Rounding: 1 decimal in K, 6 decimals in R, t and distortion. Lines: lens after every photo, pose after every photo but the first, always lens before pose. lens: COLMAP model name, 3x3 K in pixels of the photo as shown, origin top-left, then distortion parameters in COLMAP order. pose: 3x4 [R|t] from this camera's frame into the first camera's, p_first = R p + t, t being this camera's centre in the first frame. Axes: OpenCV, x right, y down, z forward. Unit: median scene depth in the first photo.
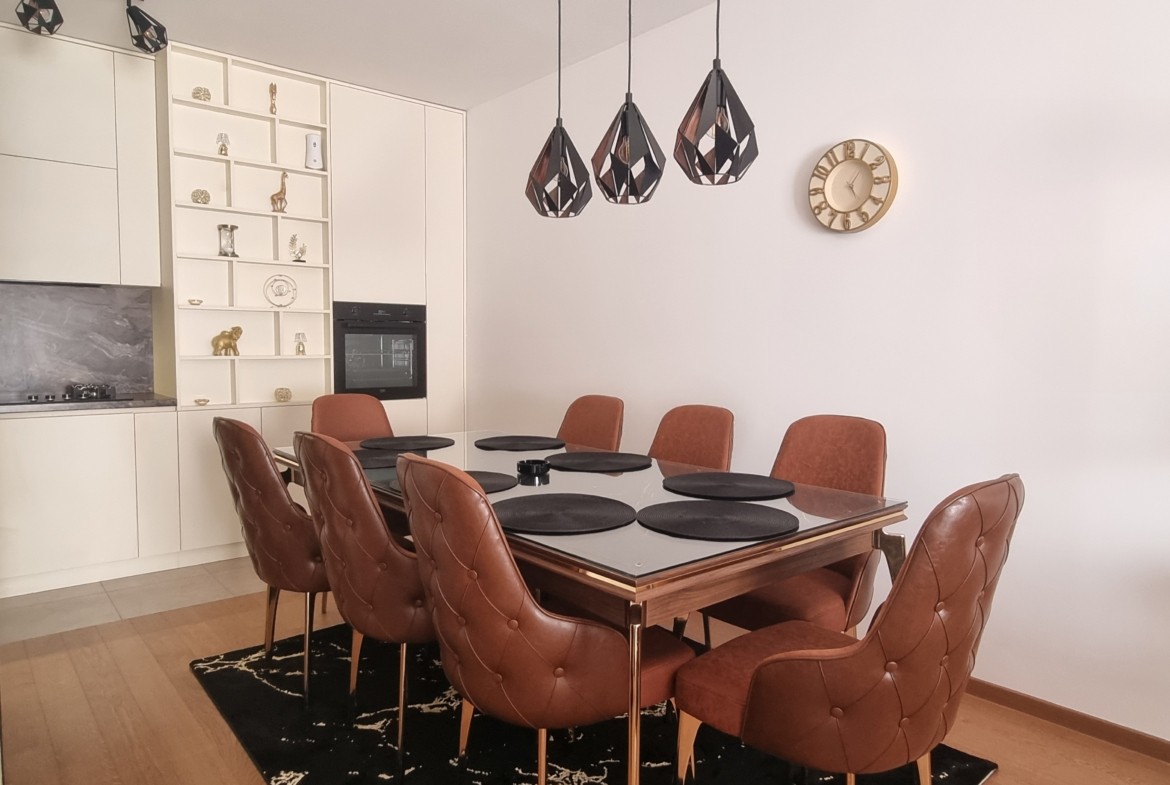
lens RADIAL K [[738.2, 0, 587.3], [0, 738.2, 389.0], [0, 0, 1]] dist [-0.001921, 0.000436]
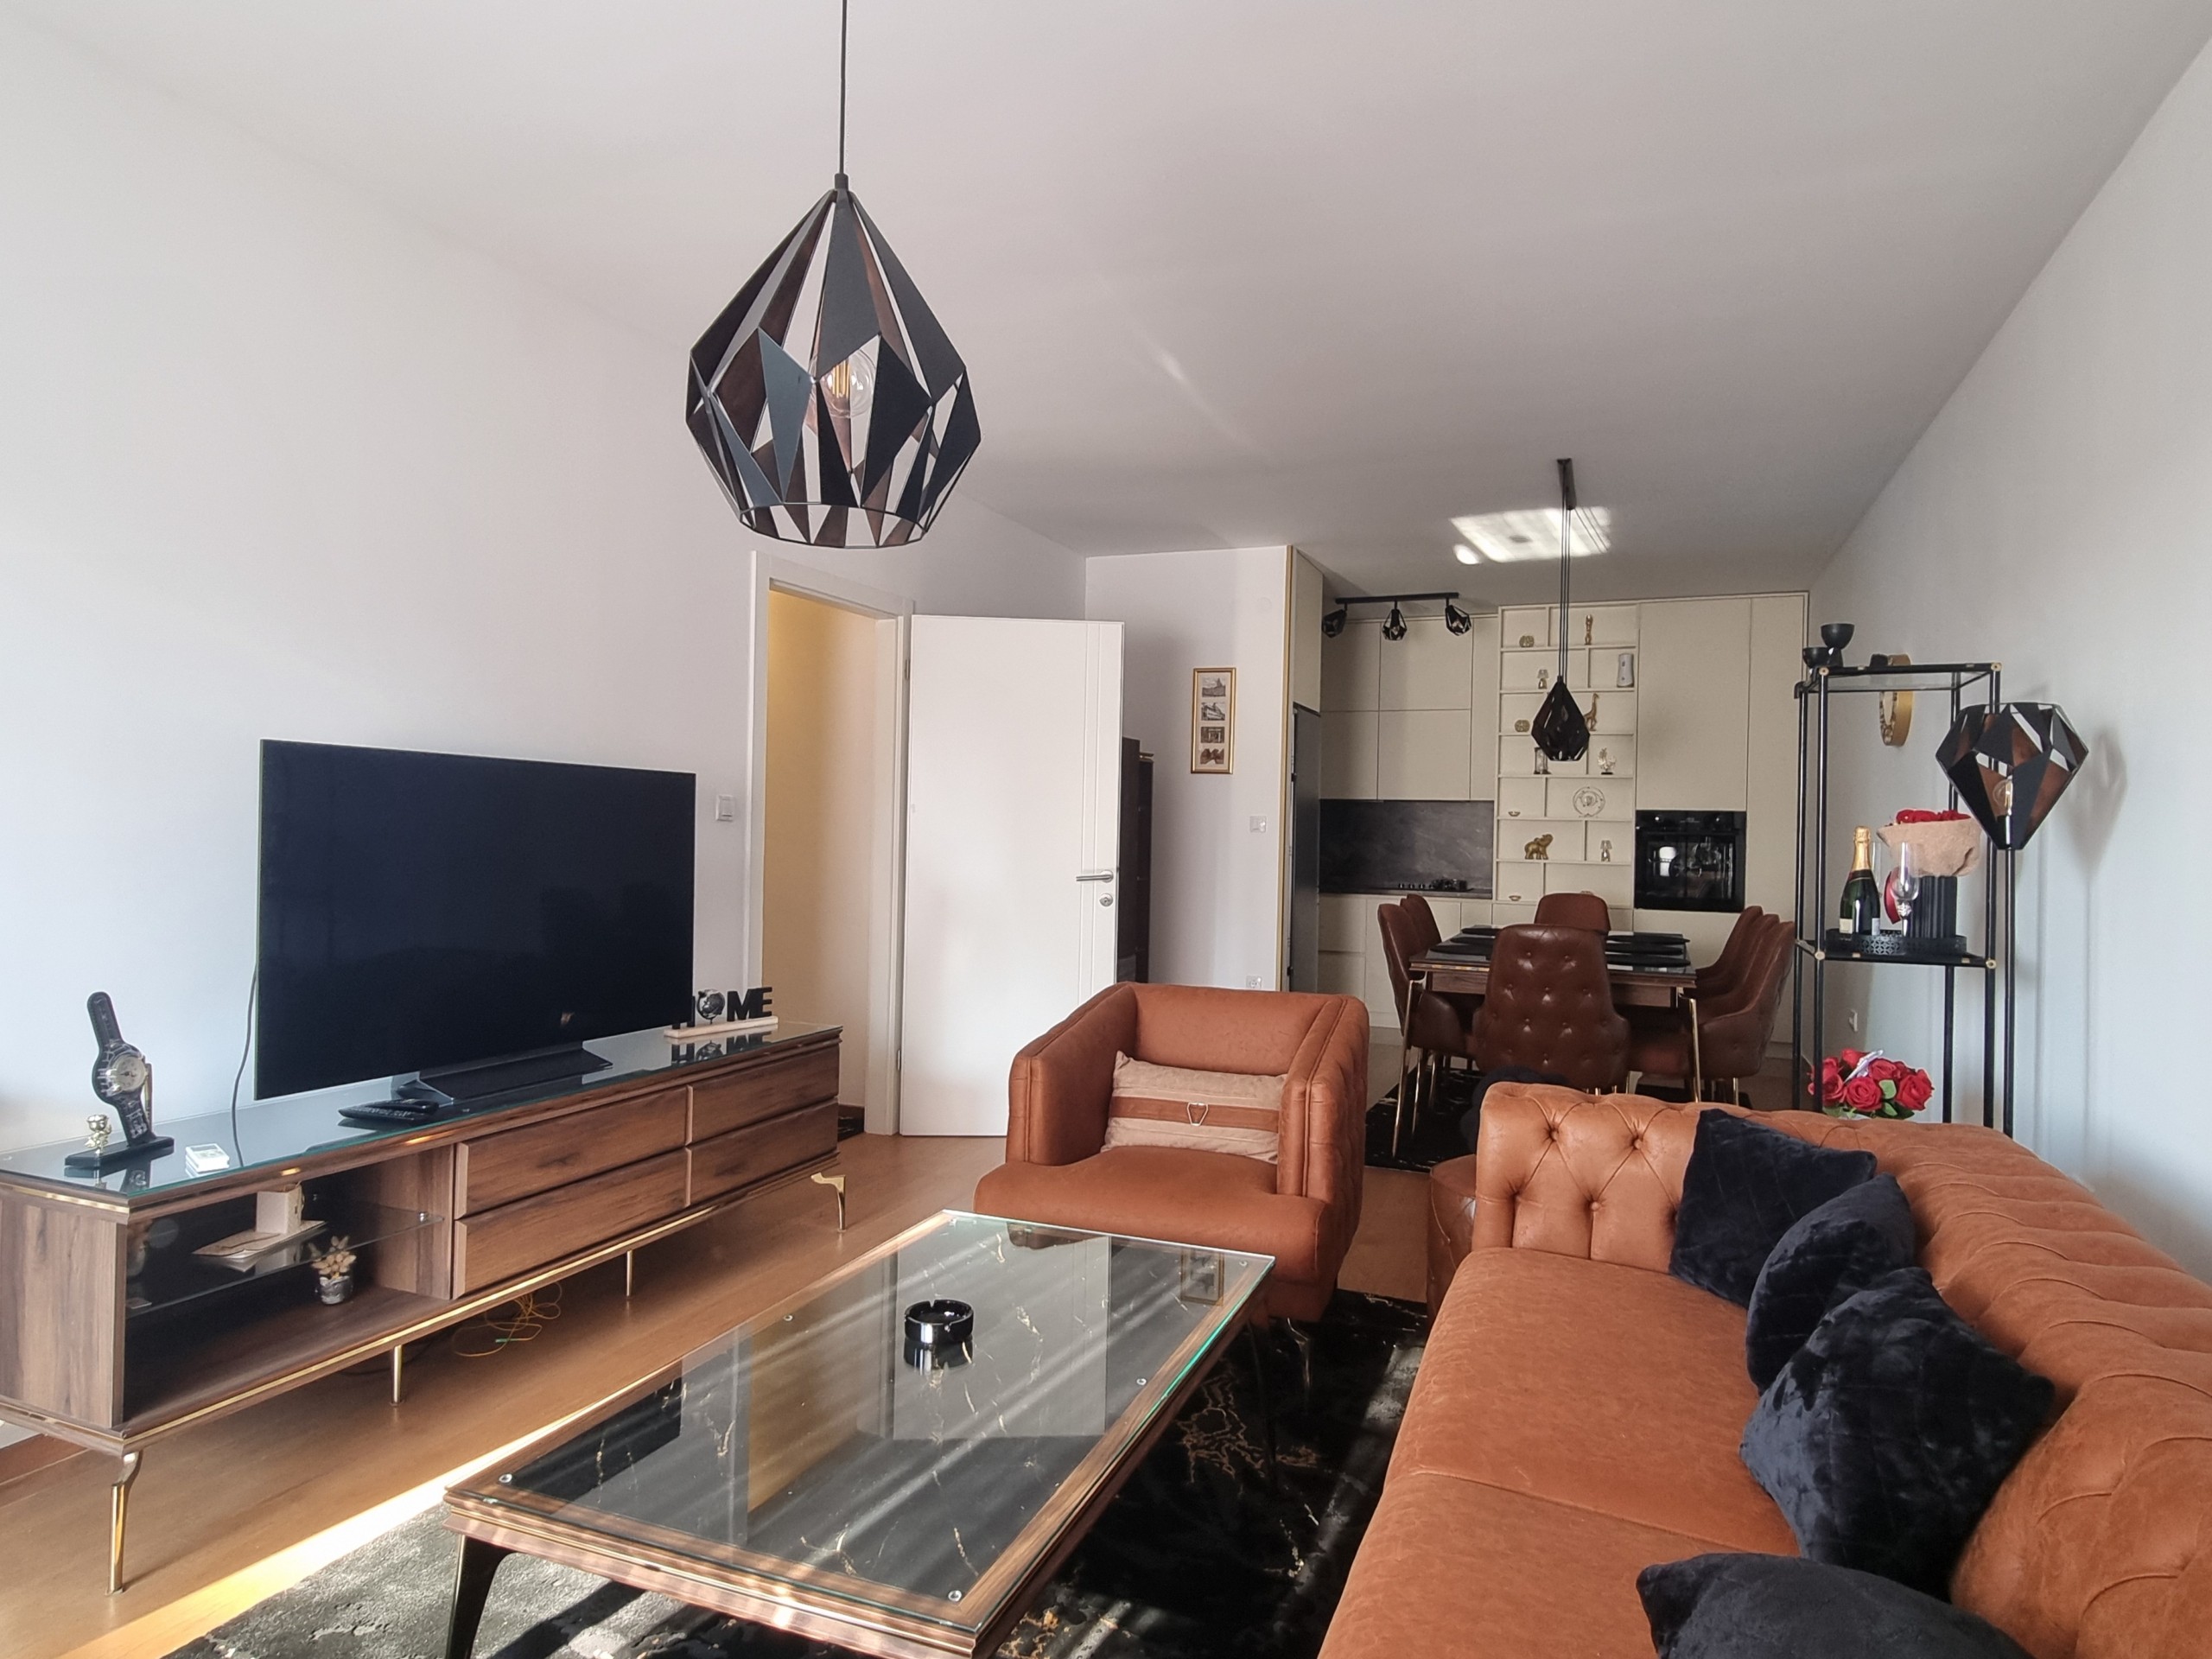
lens RADIAL K [[1327.6, 0, 1111.5], [0, 1327.6, 832.0], [0, 0, 1]] dist [0.005569, -0.007977]
pose [[0.450729, 0.003088, -0.892656, 1.035983], [-0.073152, 0.996758, -0.033489, 0.029201], [0.889659, 0.080394, 0.449494, -0.512903]]
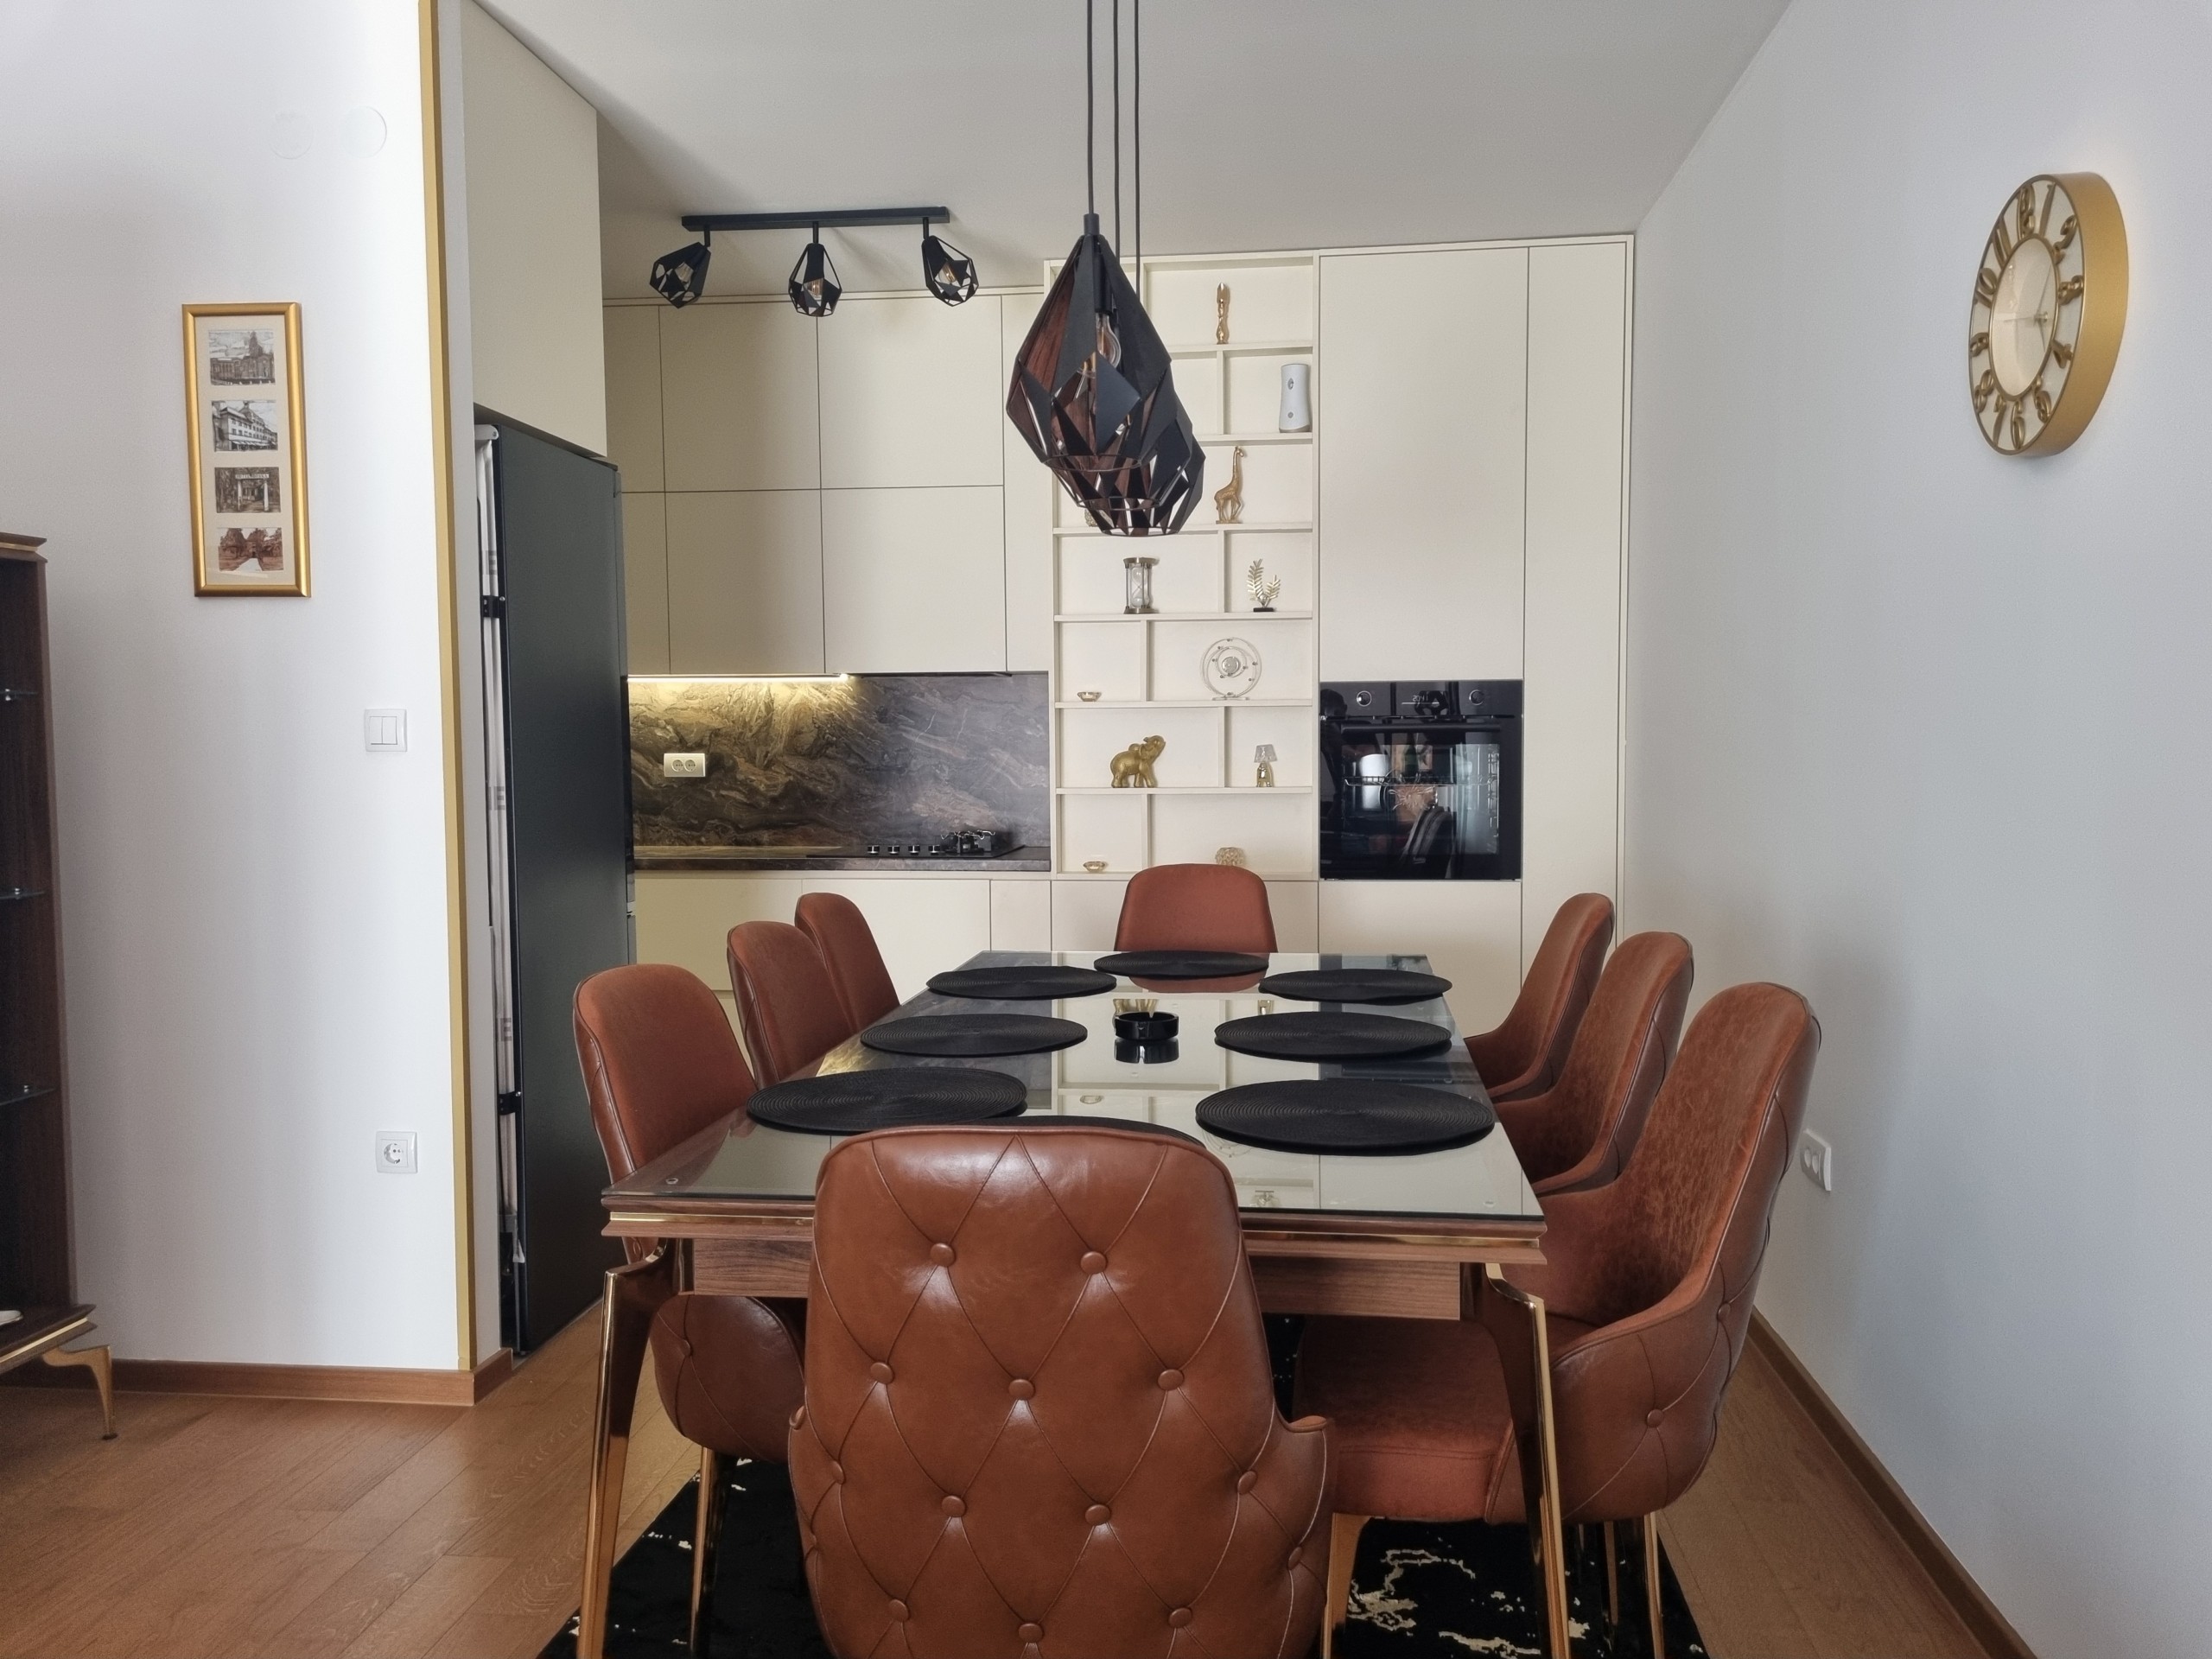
lens RADIAL K [[1678.6, 0, 1138.9], [0, 1678.6, 836.6], [0, 0, 1]] dist [0.064166, -0.057023]
pose [[0.676157, 0.032253, -0.736052, 0.459001], [-0.035042, 0.999319, 0.011598, -0.021704], [0.735924, 0.017951, 0.676826, 0.120879]]
